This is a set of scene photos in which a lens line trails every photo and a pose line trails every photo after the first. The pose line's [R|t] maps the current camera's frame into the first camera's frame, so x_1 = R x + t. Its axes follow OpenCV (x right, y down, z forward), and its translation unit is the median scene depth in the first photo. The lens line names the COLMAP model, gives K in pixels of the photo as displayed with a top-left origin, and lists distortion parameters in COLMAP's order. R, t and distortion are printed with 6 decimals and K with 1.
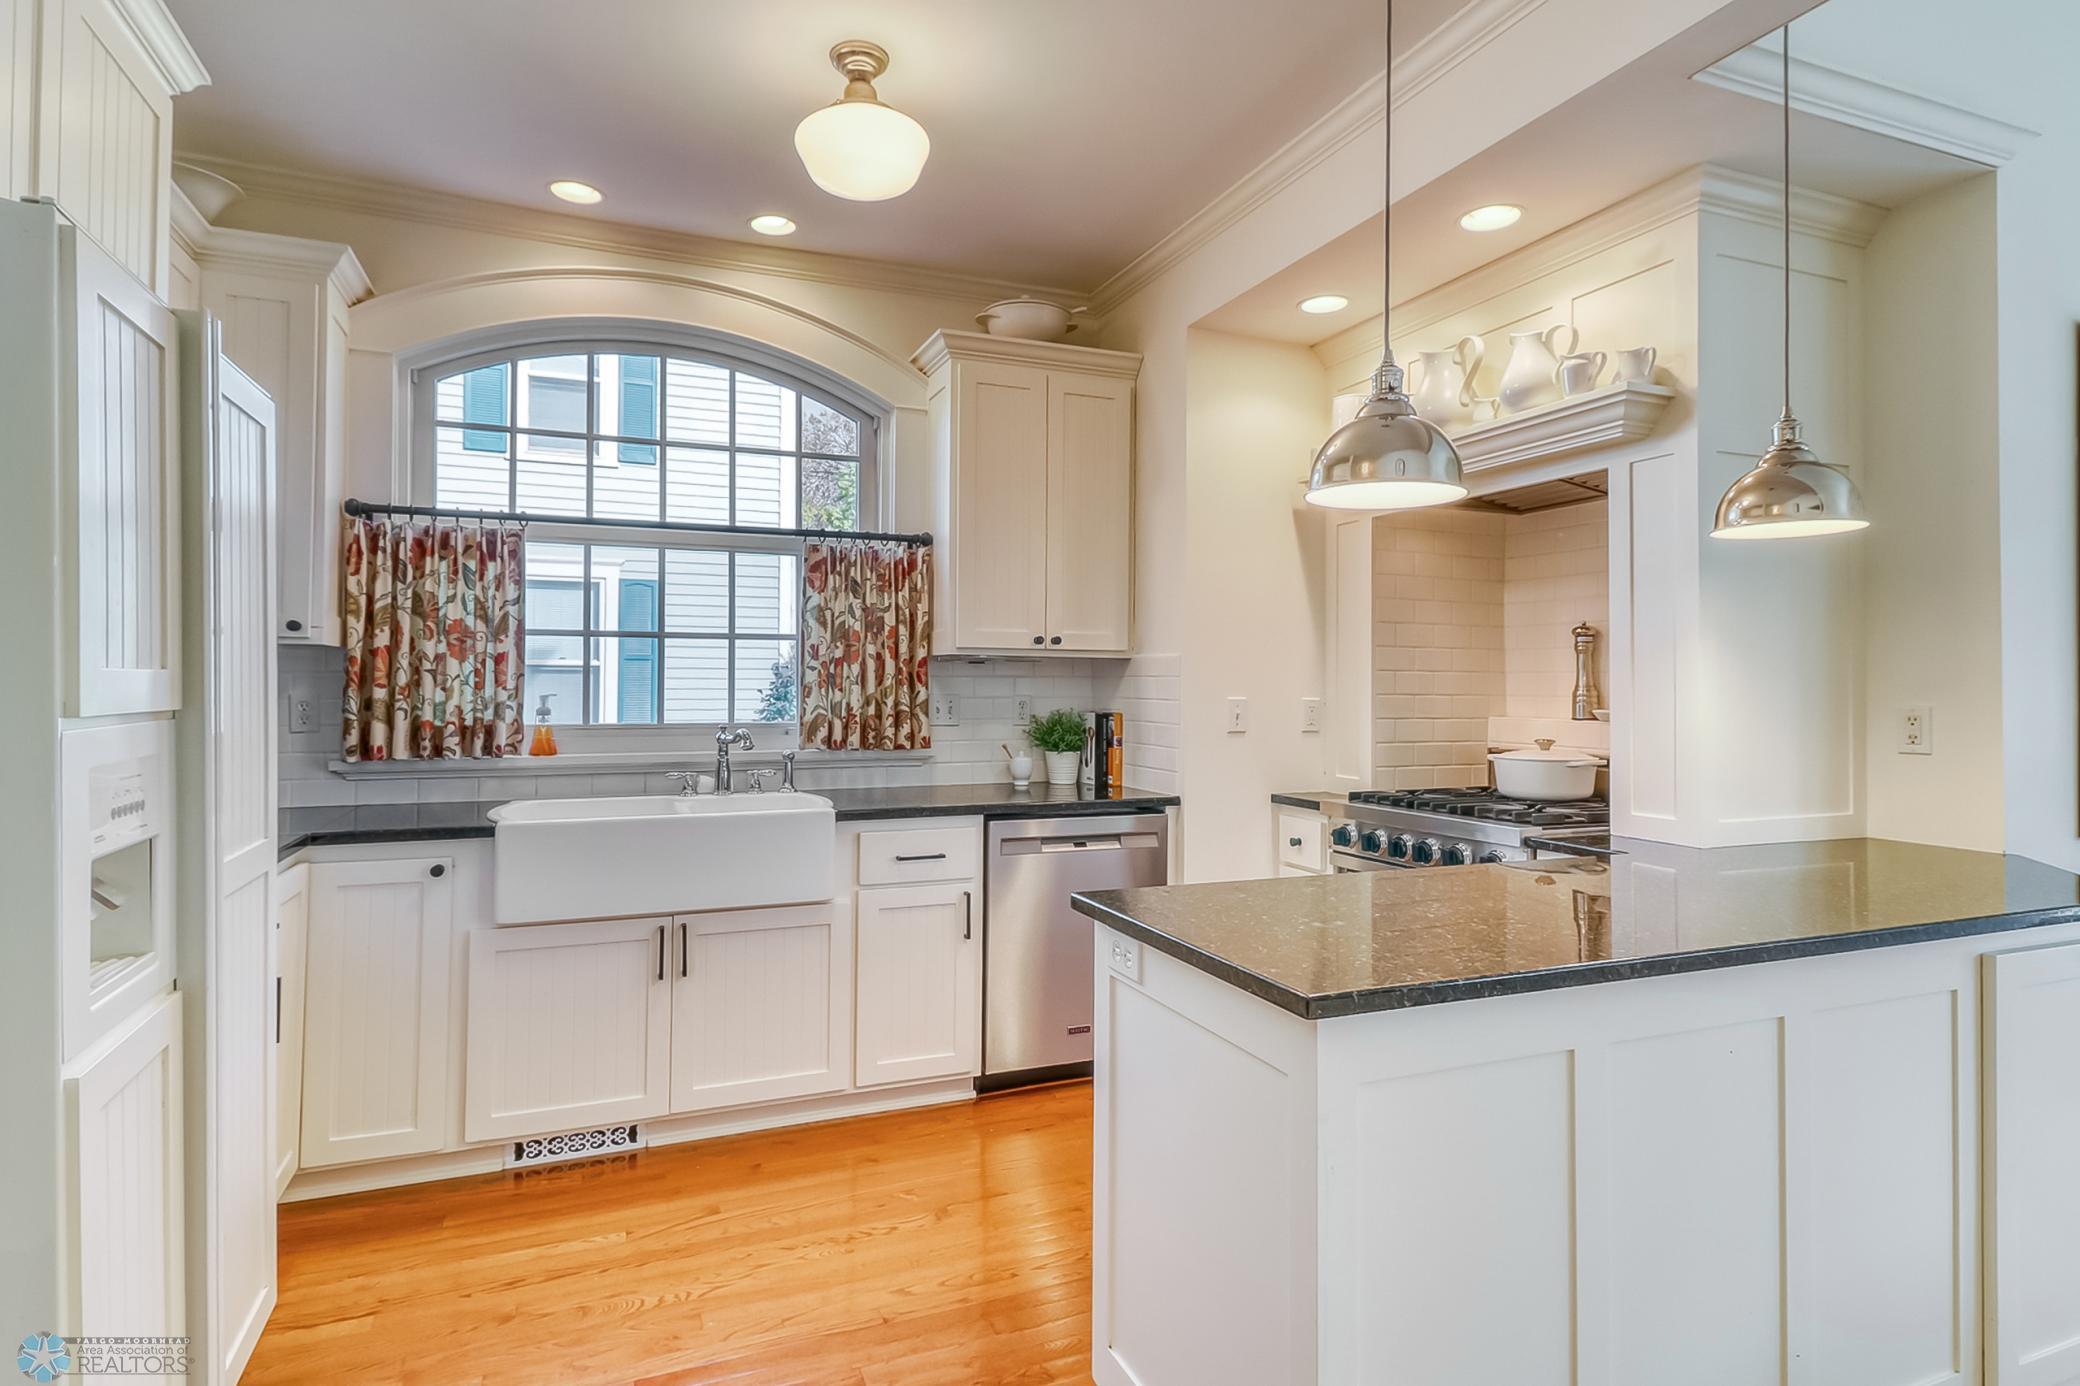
lens RADIAL K [[1078.0, 0, 1001.9], [0, 1078.0, 669.2], [0, 0, 1]] dist [0.030913, 0.000125]
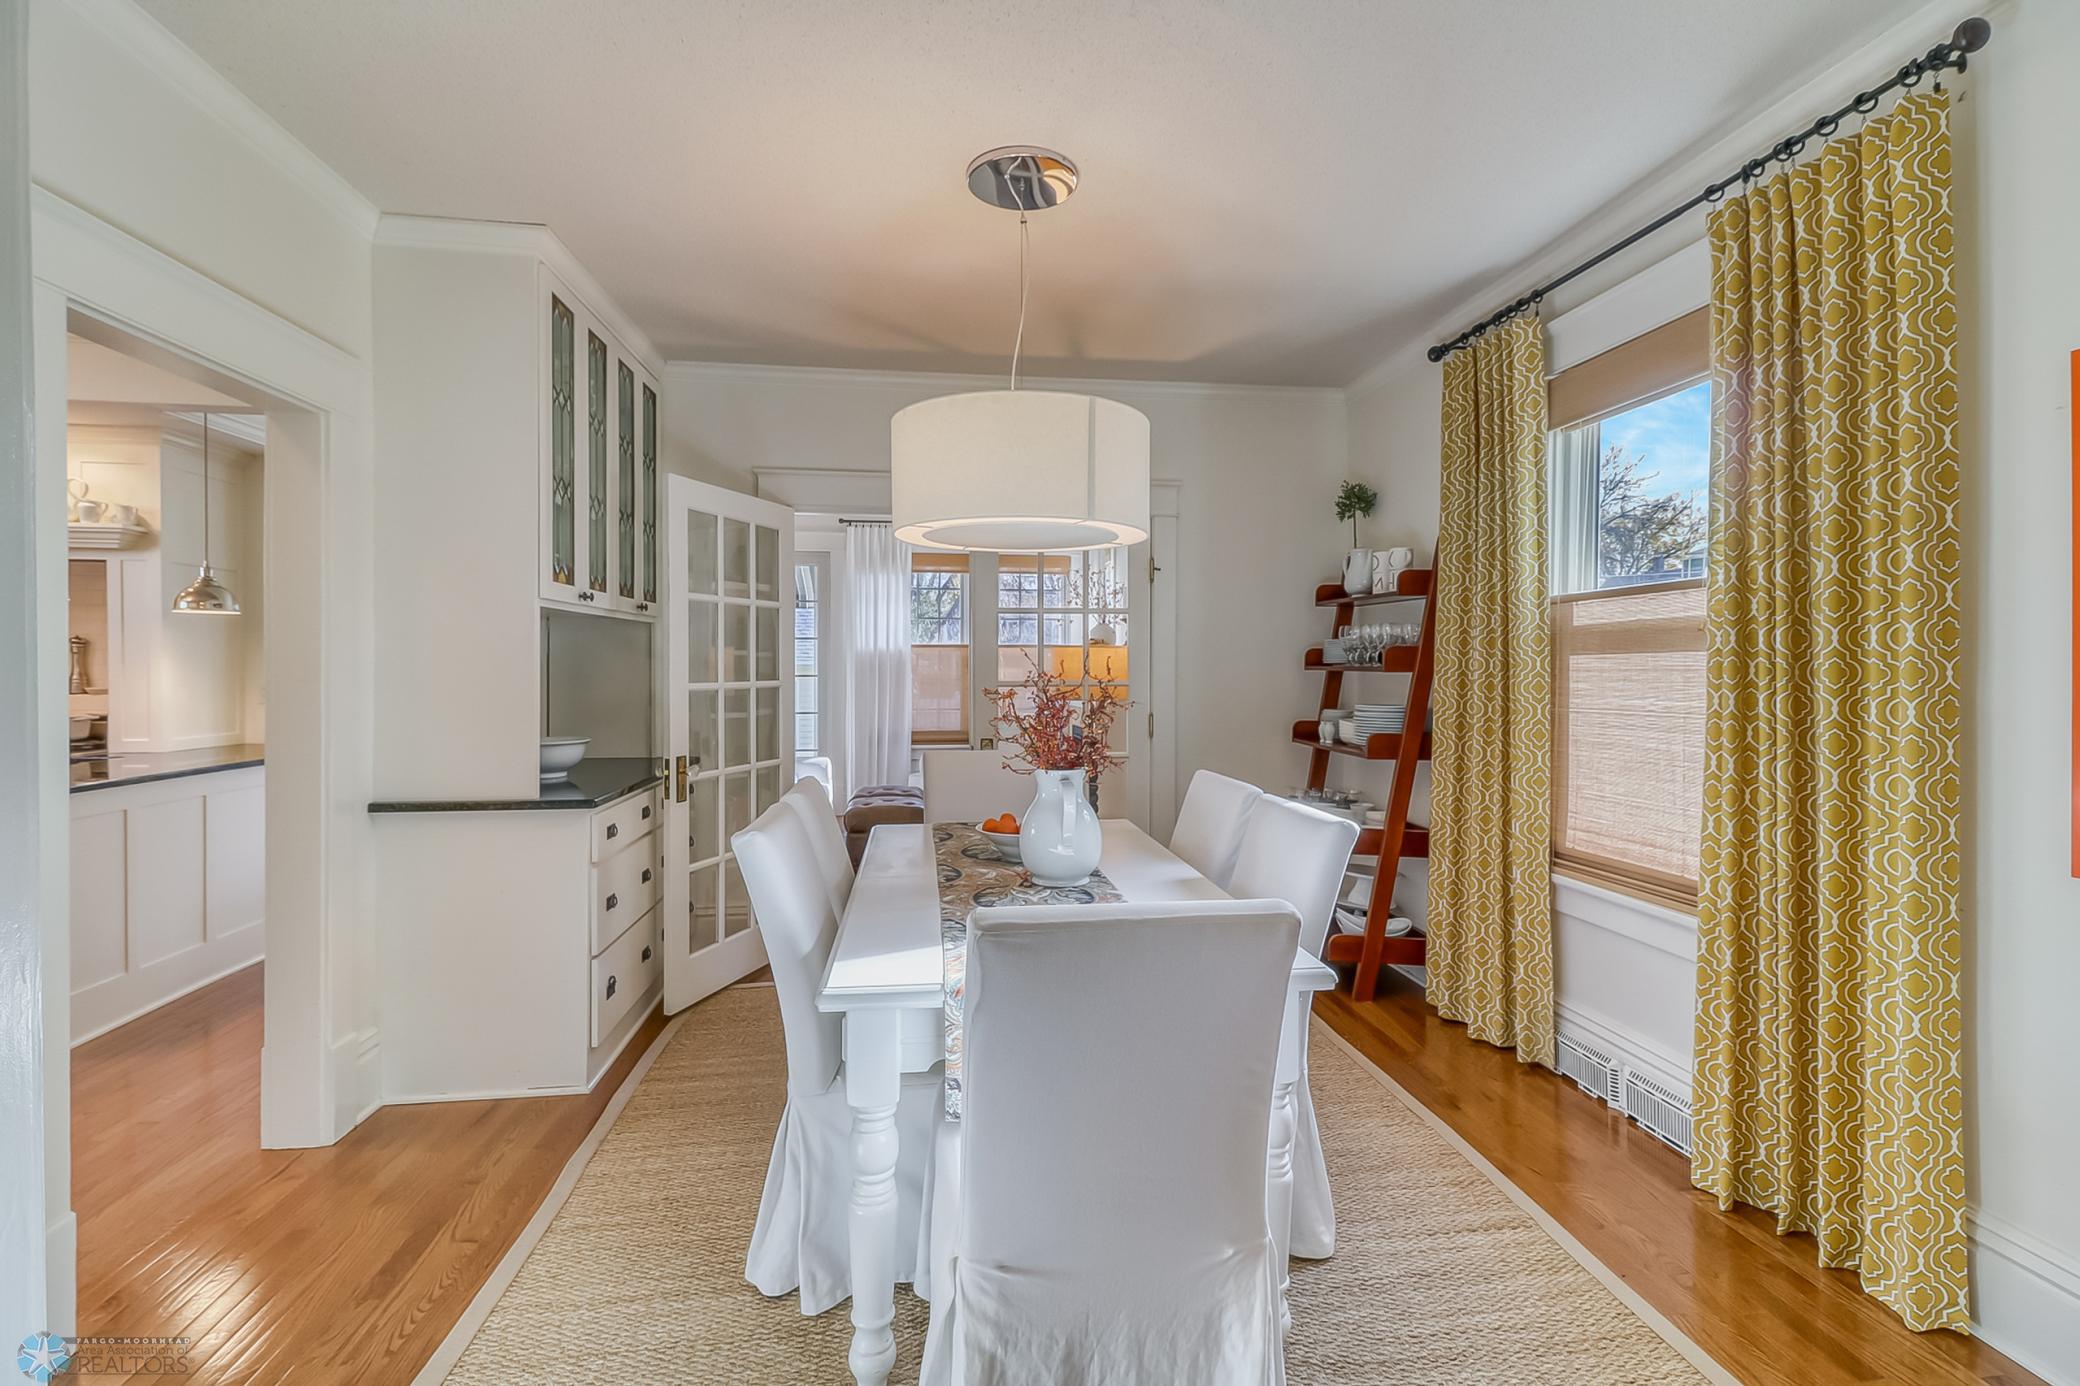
lens RADIAL K [[972.2, 0, 1079.6], [0, 972.2, 680.7], [0, 0, 1]] dist [0.030058, -0.017601]
pose [[0.219633, -0.017401, 0.975427, -0.648007], [-0.018999, 0.999575, 0.022110, -0.038722], [-0.975397, -0.023388, 0.219209, -0.895539]]
